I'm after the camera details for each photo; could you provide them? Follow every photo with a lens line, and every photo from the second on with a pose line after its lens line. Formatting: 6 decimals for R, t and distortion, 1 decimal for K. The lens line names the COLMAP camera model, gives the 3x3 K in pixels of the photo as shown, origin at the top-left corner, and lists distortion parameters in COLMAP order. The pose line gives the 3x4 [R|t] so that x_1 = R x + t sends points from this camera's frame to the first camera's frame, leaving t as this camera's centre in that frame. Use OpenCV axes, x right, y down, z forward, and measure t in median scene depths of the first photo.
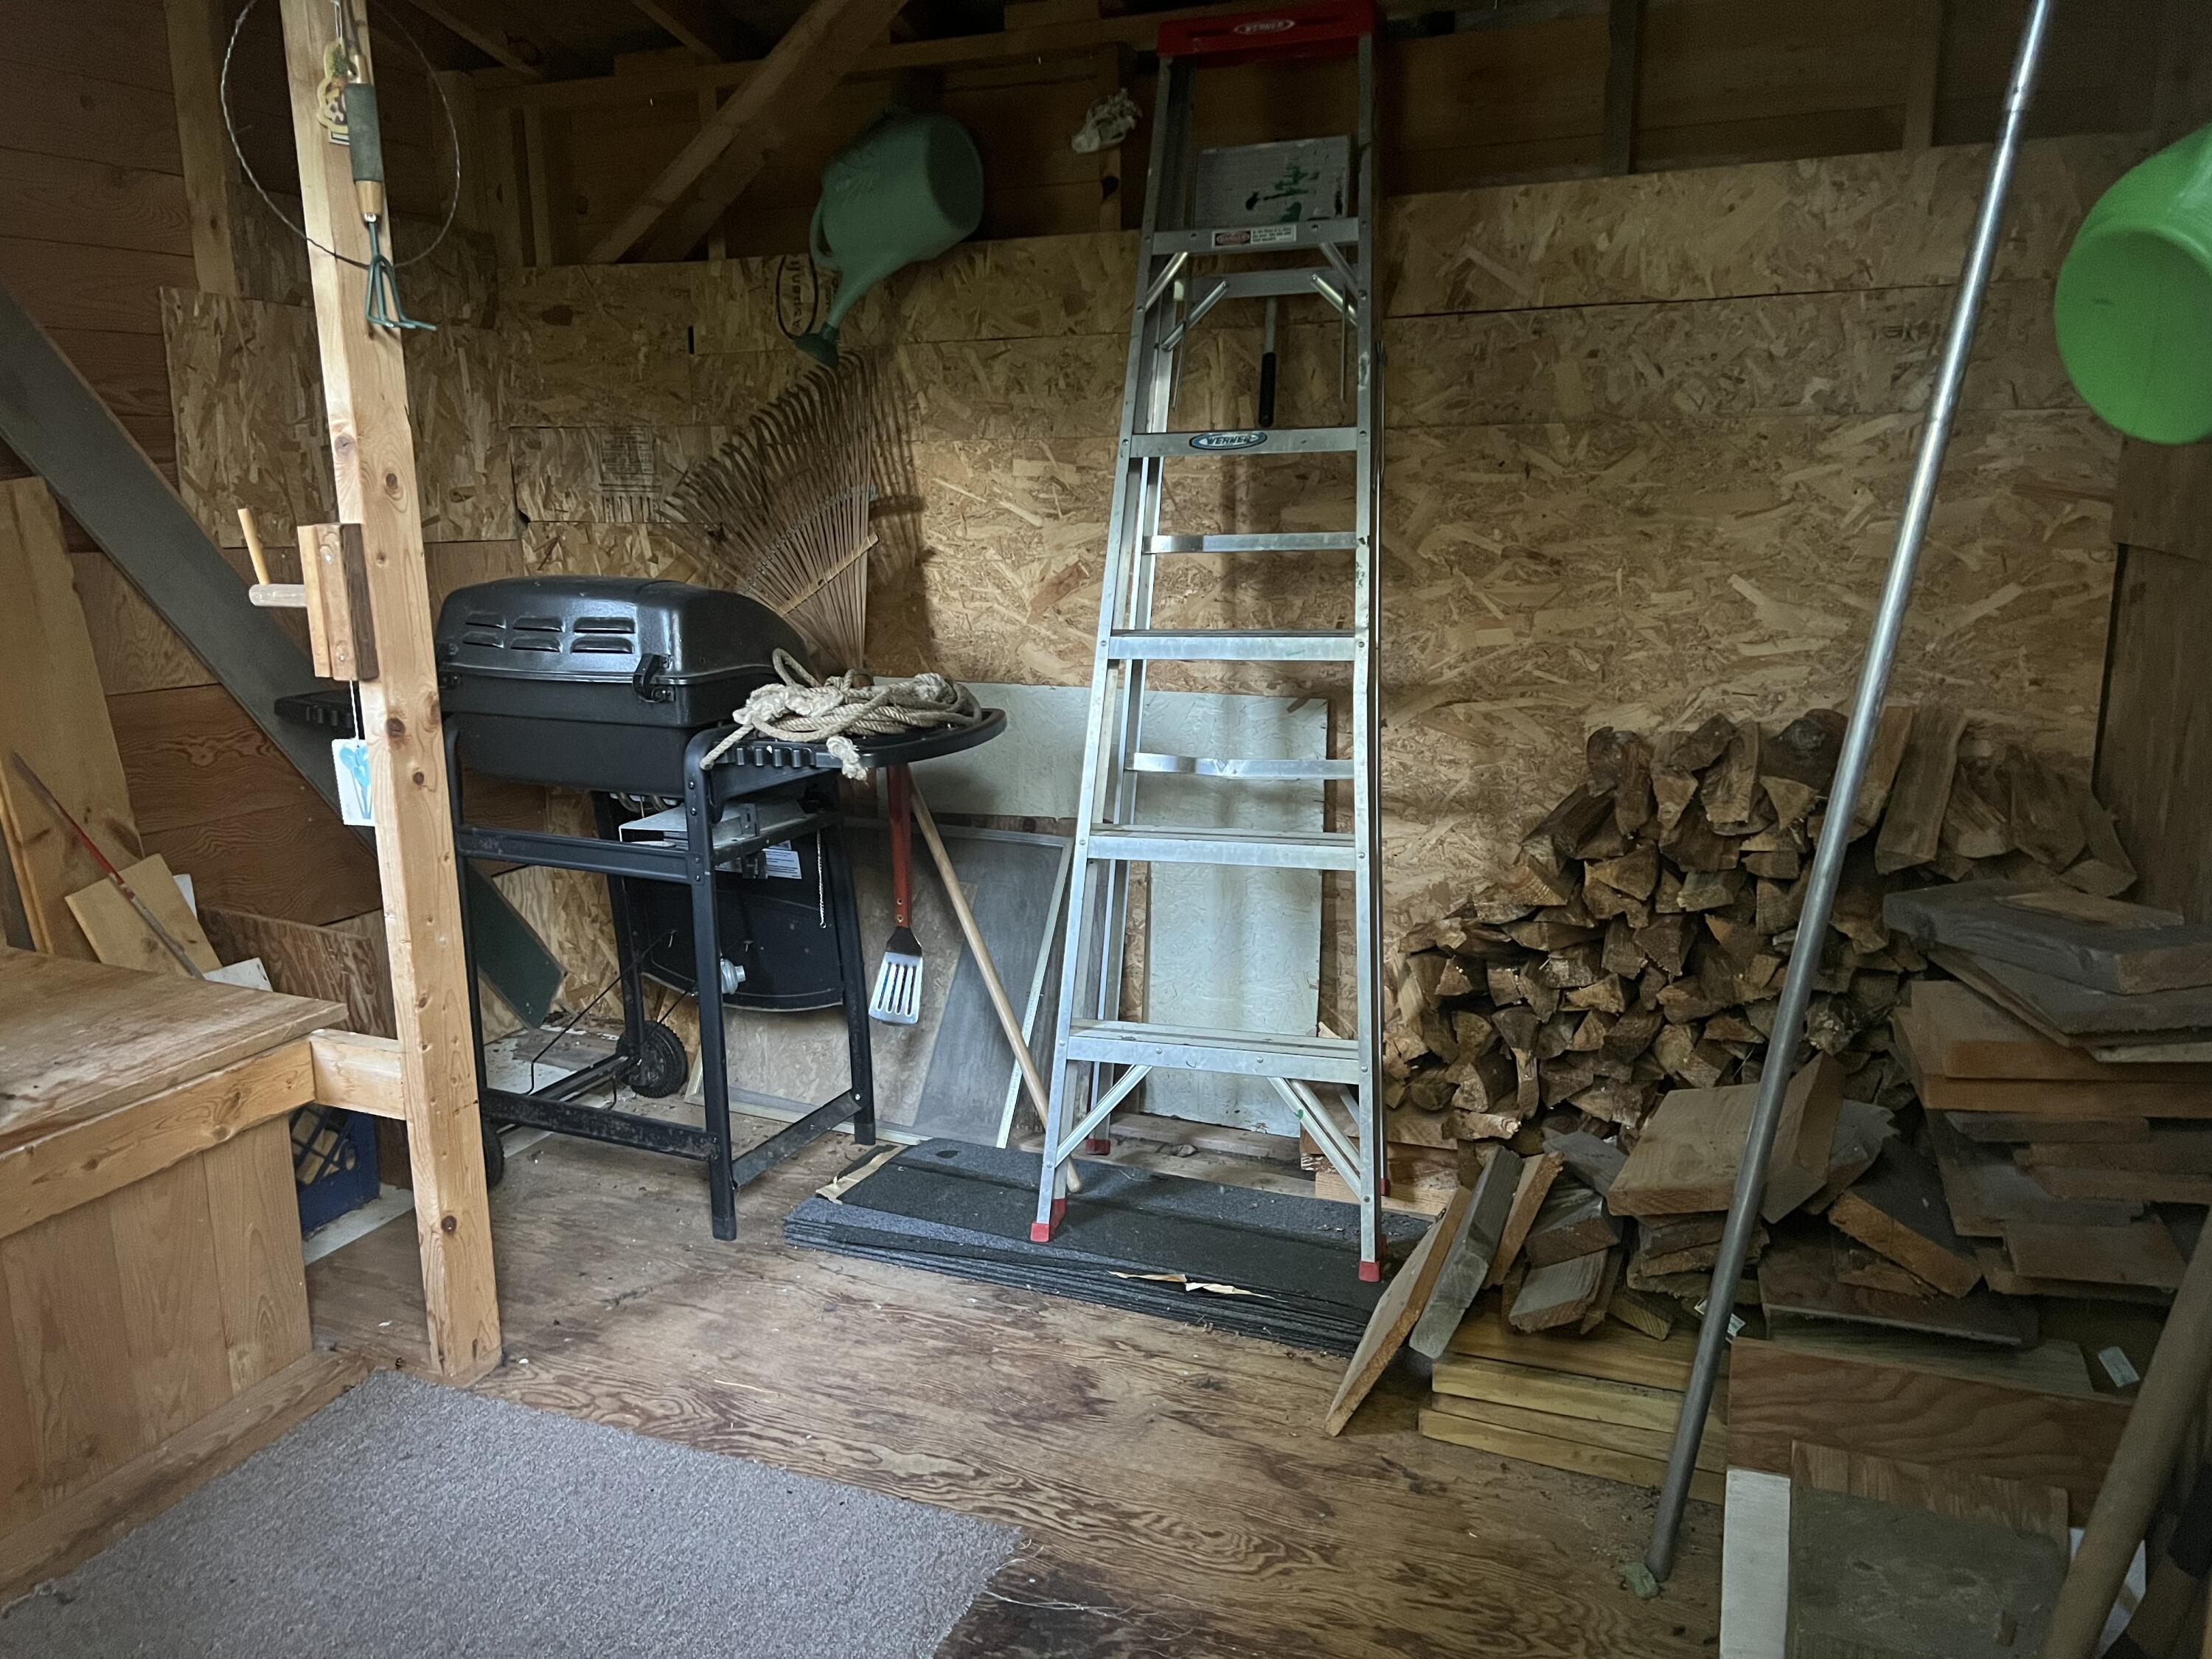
lens RADIAL K [[1661.0, 0, 1116.8], [0, 1661.0, 818.0], [0, 0, 1]] dist [0.057516, -0.060026]
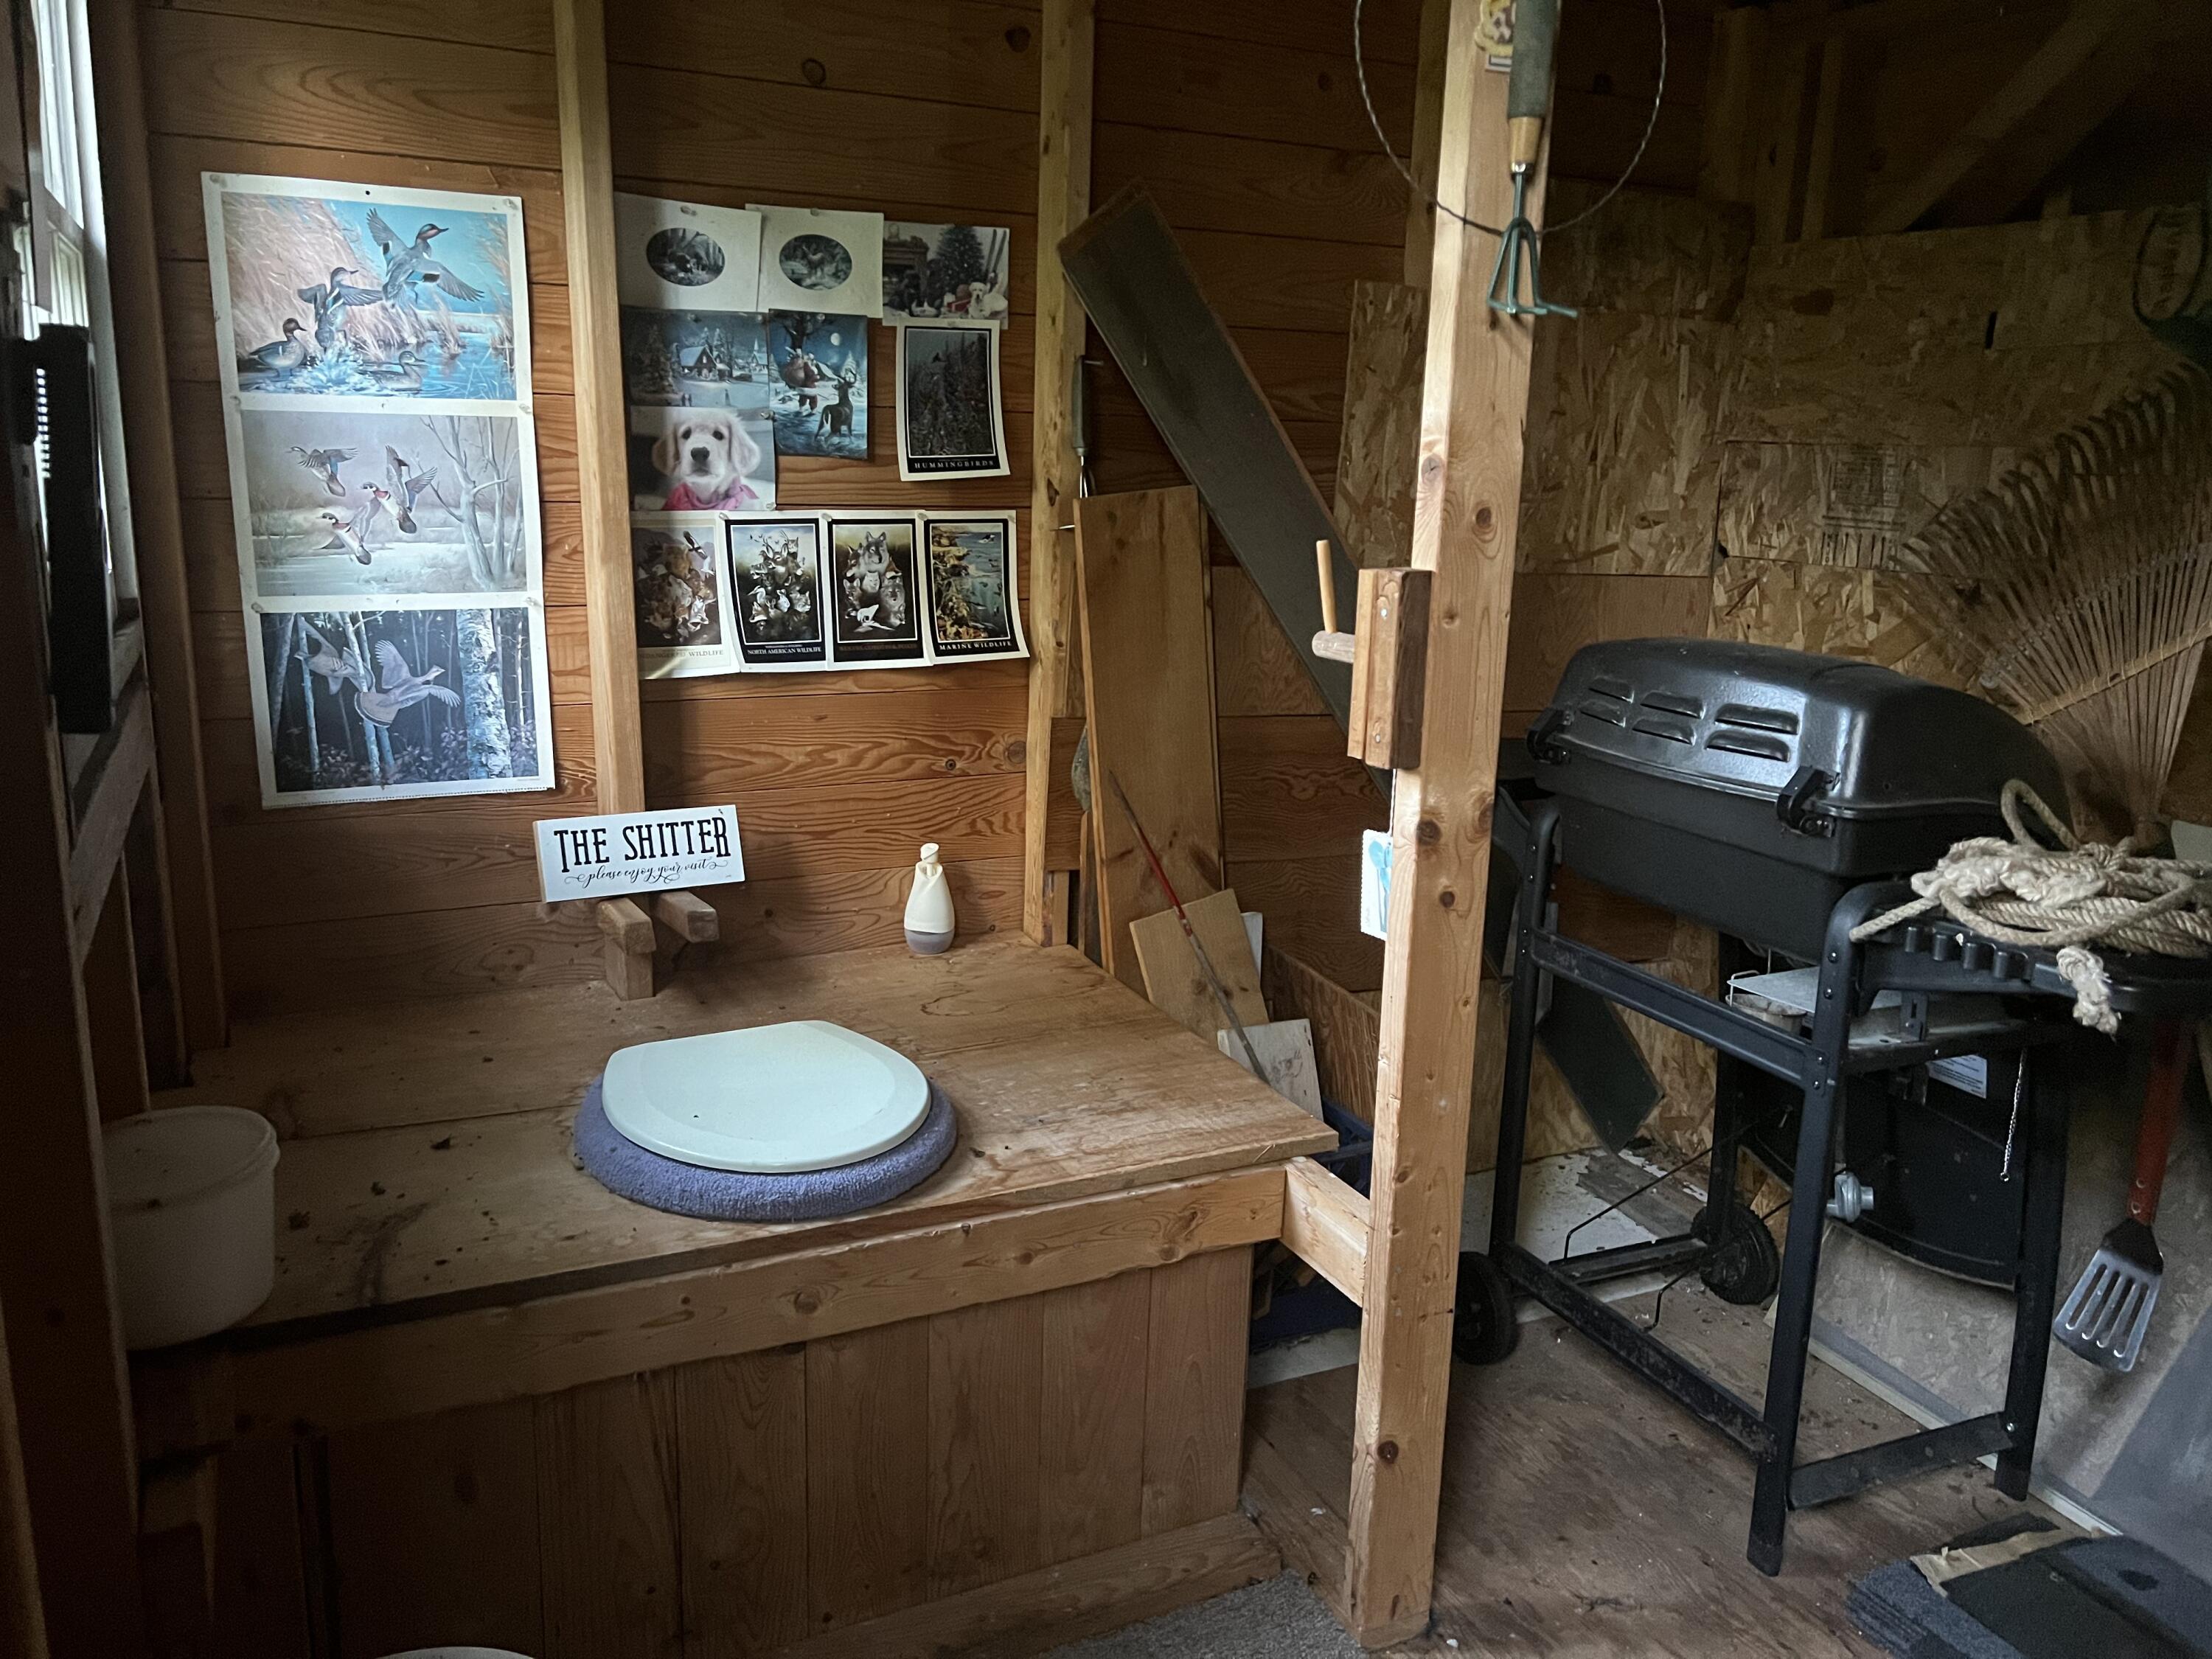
lens RADIAL K [[1661.0, 0, 1093.2], [0, 1661.0, 812.1], [0, 0, 1]] dist [0.057516, -0.060026]
pose [[0.741421, 0.178587, -0.646840, -0.038691], [-0.181366, 0.981391, 0.063068, -0.067163], [0.646066, 0.070555, 0.760014, 0.250920]]
